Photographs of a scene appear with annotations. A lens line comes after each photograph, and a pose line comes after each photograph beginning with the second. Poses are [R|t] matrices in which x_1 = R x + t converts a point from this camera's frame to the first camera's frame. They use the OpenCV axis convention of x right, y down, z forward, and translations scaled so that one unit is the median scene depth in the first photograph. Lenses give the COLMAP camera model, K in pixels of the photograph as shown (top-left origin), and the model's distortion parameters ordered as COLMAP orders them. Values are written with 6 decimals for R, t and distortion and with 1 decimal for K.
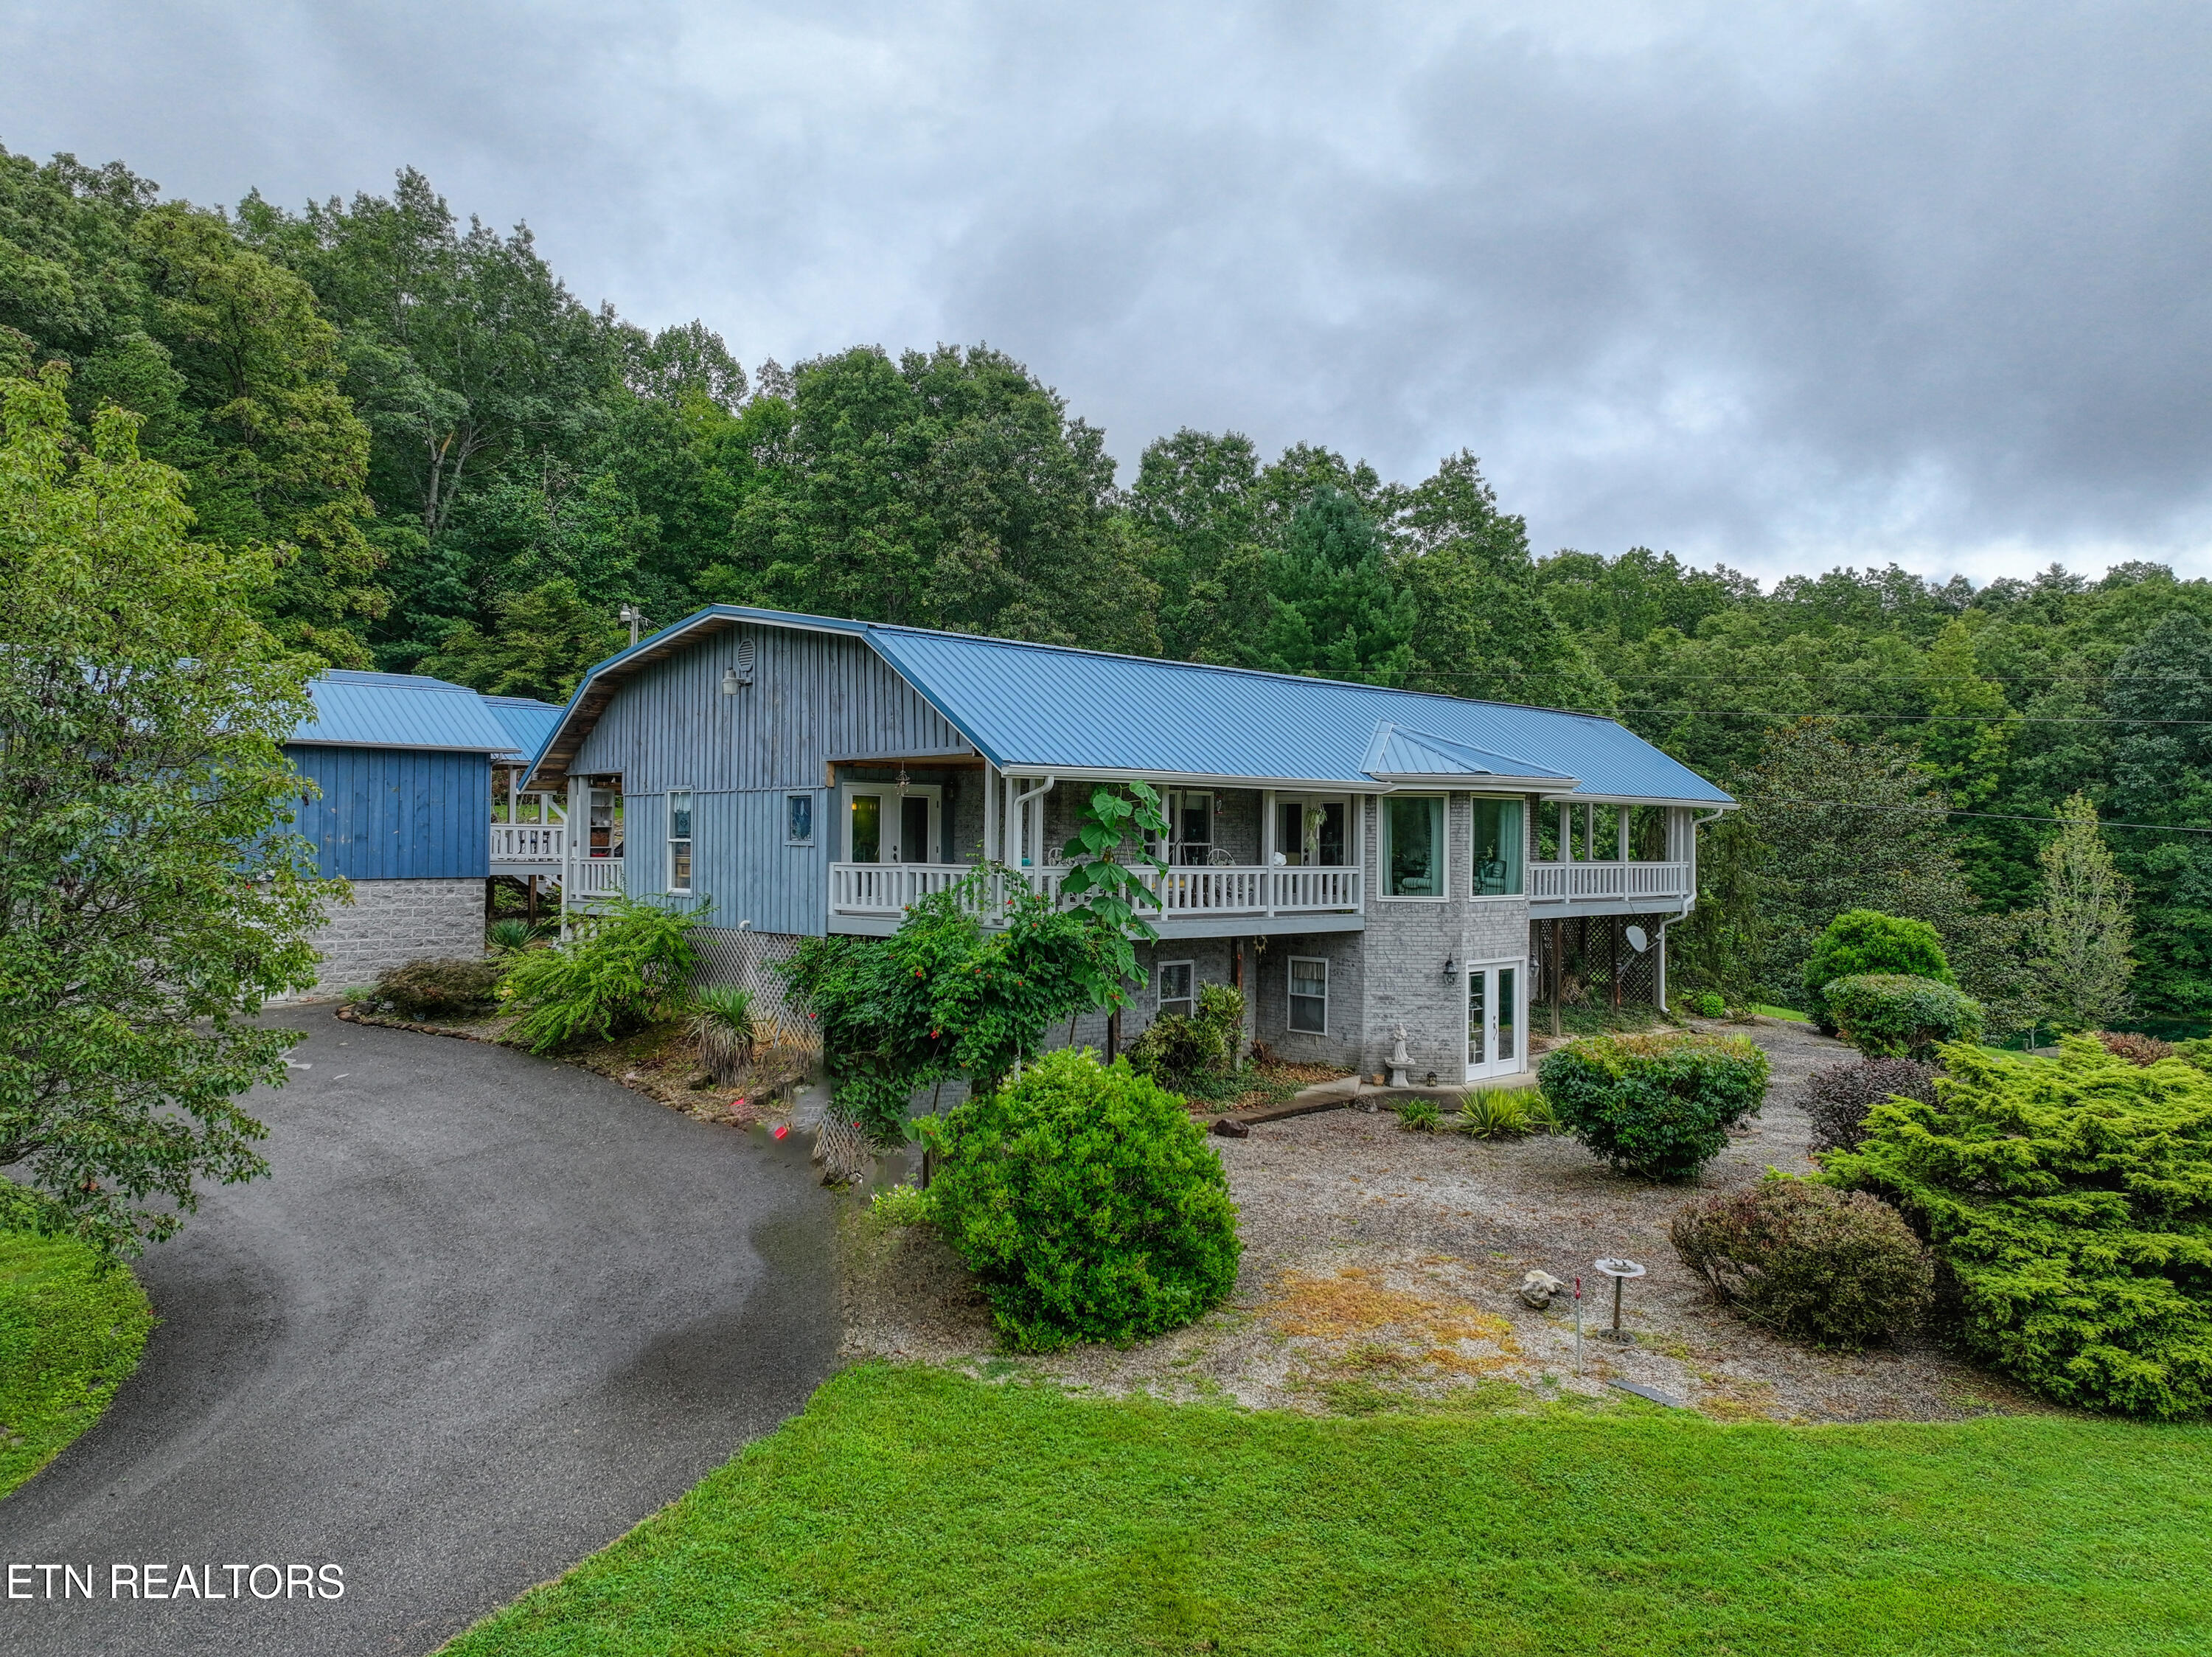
lens RADIAL K [[1567.1, 0, 1134.3], [0, 1567.1, 819.1], [0, 0, 1]] dist [-0.002201, 0.010691]
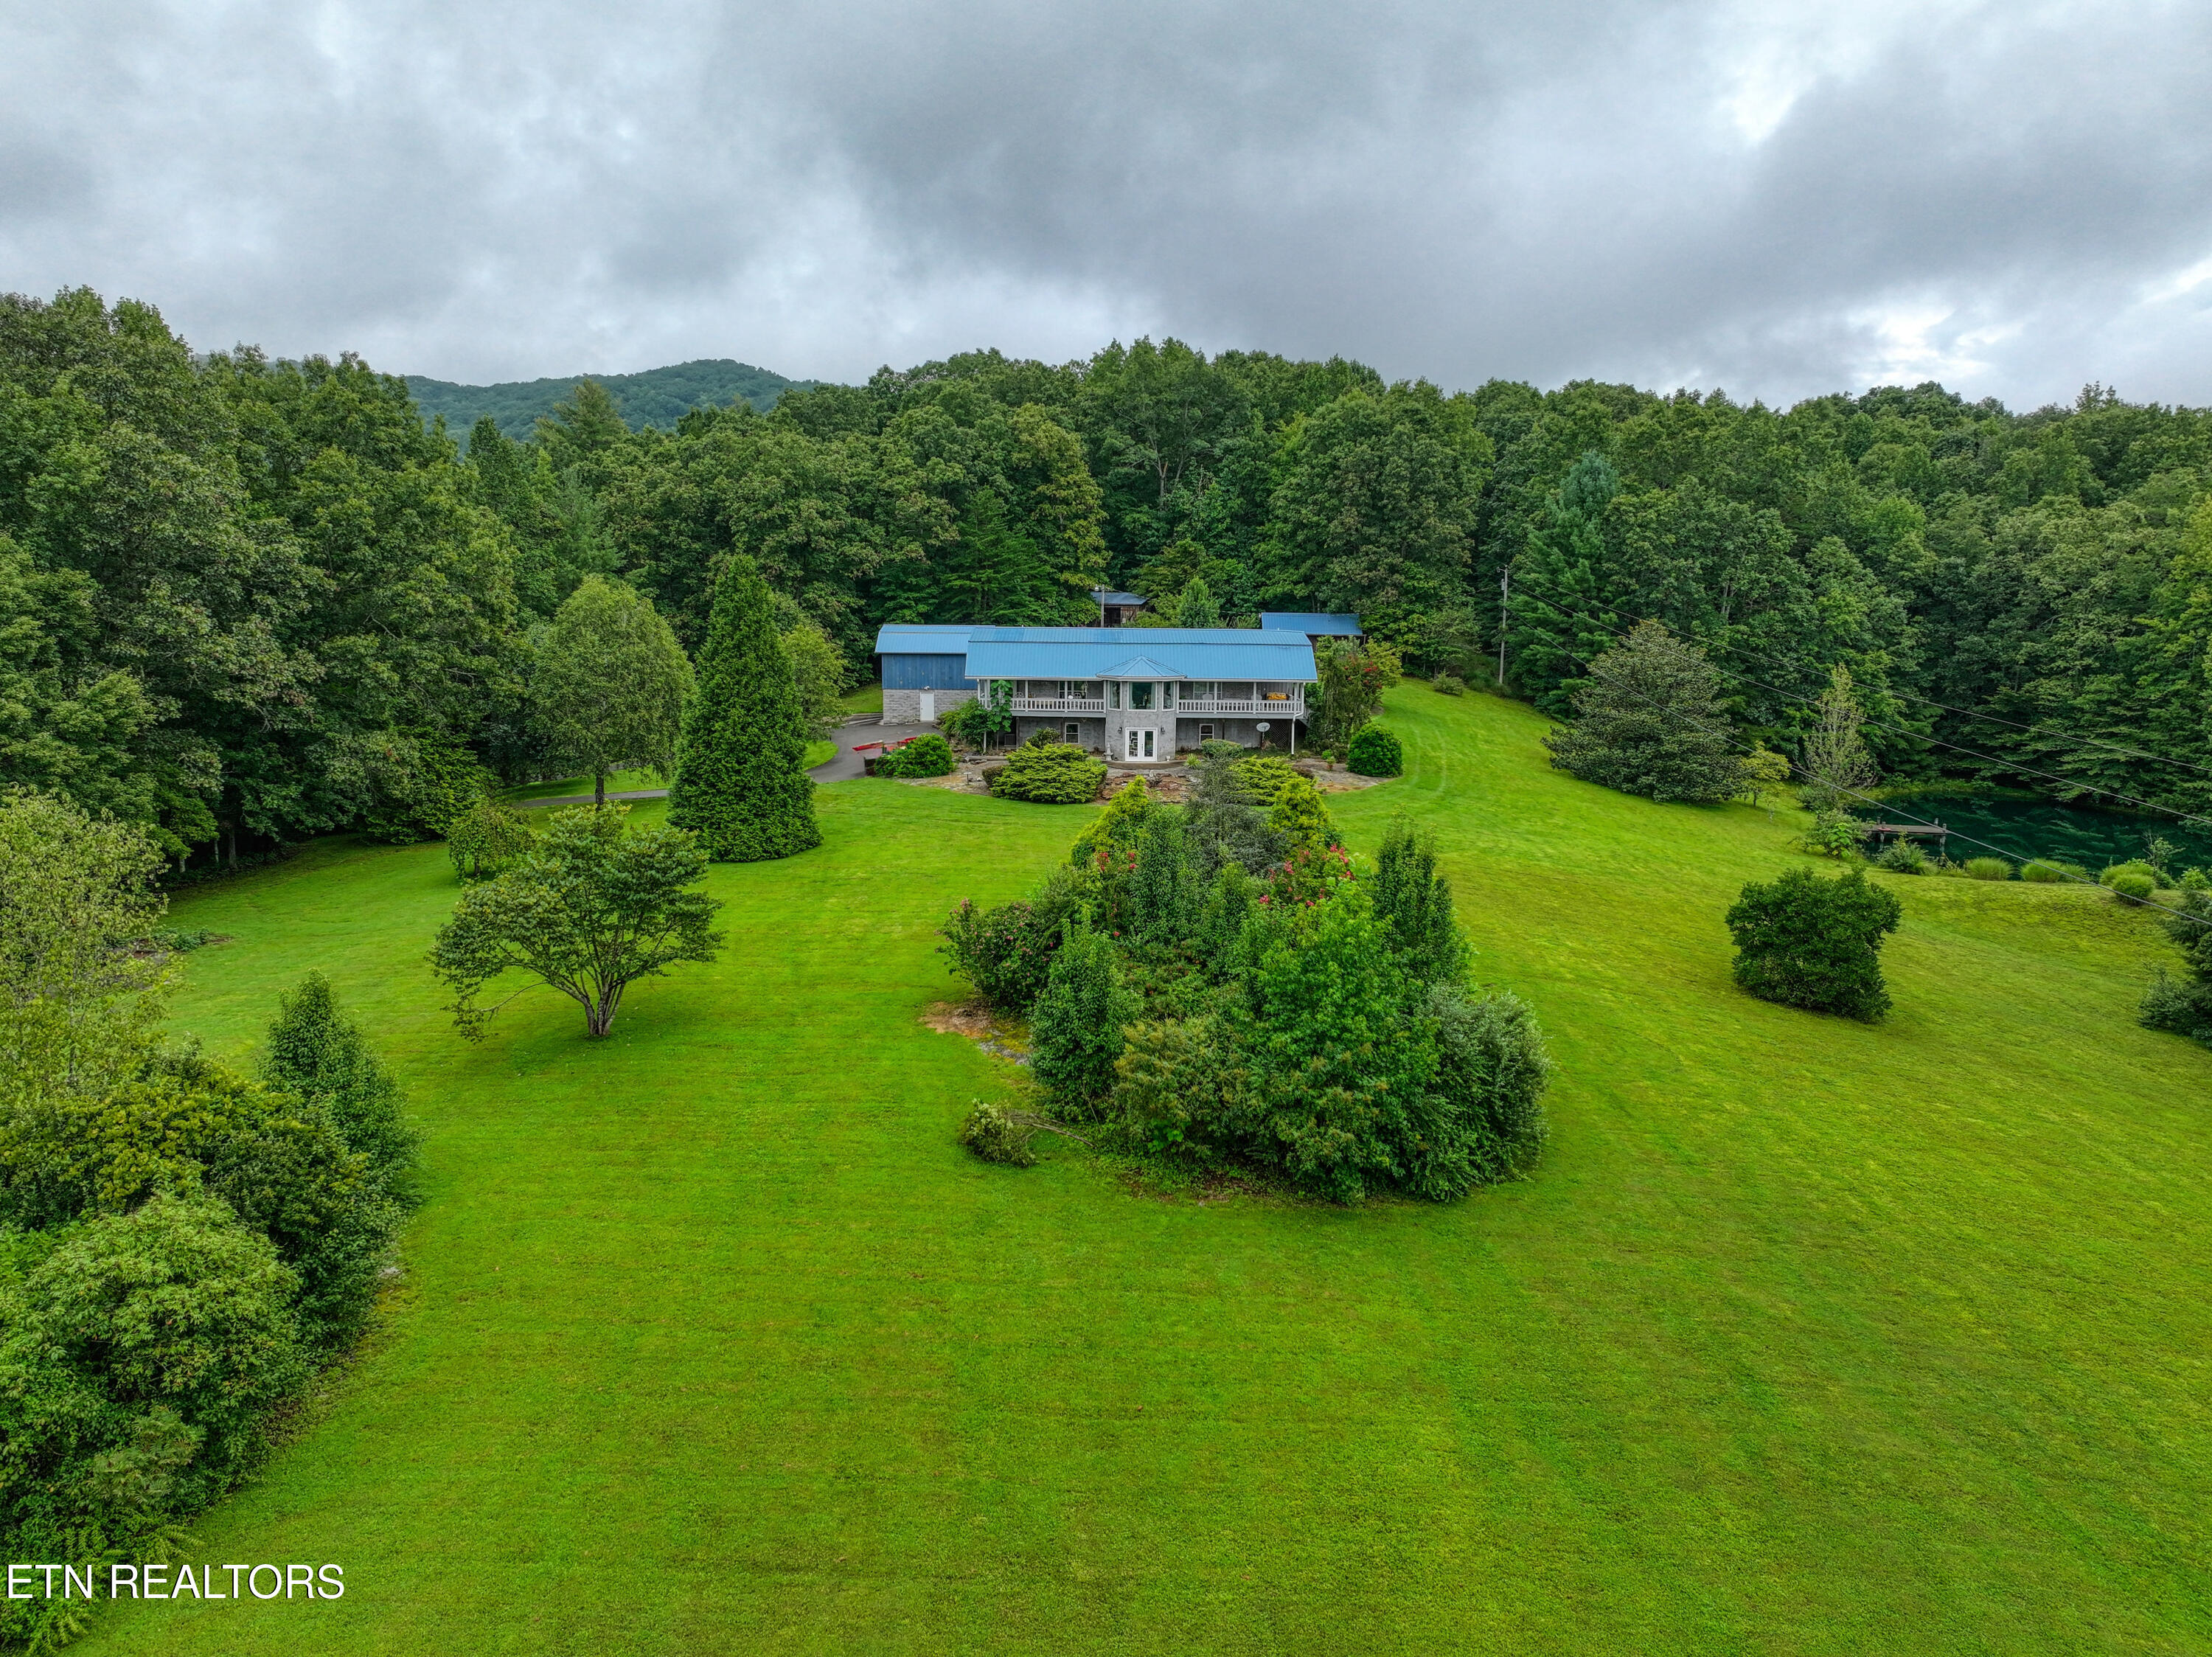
lens RADIAL K [[1541.6, 0, 1112.7], [0, 1541.6, 819.1], [0, 0, 1]] dist [0.006670, 0.003414]
pose [[0.723657, 0.102636, -0.682485, 1.037058], [0.005363, 0.988014, 0.154270, -0.098256], [0.690139, -0.115299, 0.714433, -0.623870]]
